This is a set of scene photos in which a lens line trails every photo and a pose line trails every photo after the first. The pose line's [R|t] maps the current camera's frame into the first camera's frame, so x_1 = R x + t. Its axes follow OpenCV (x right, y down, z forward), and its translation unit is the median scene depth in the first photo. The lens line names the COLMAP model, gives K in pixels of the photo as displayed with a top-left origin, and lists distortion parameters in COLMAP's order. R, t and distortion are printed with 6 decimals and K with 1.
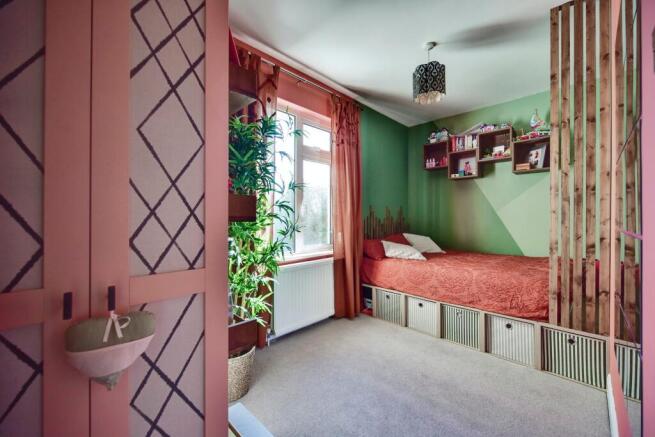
lens RADIAL K [[259.2, 0, 327.5], [0, 259.2, 218.5], [0, 0, 1]] dist [0.000177, -0.000337]
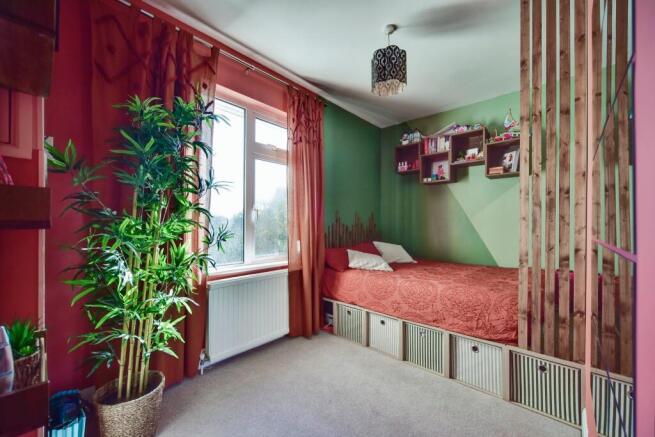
lens RADIAL K [[257.6, 0, 327.6], [0, 257.6, 224.3], [0, 0, 1]] dist [-0.000743, -0.000026]
pose [[0.999151, 0.005285, 0.040870, 0.147806], [-0.005136, 0.999980, -0.003754, 0.000008], [-0.040889, 0.003540, 0.999157, 0.134910]]
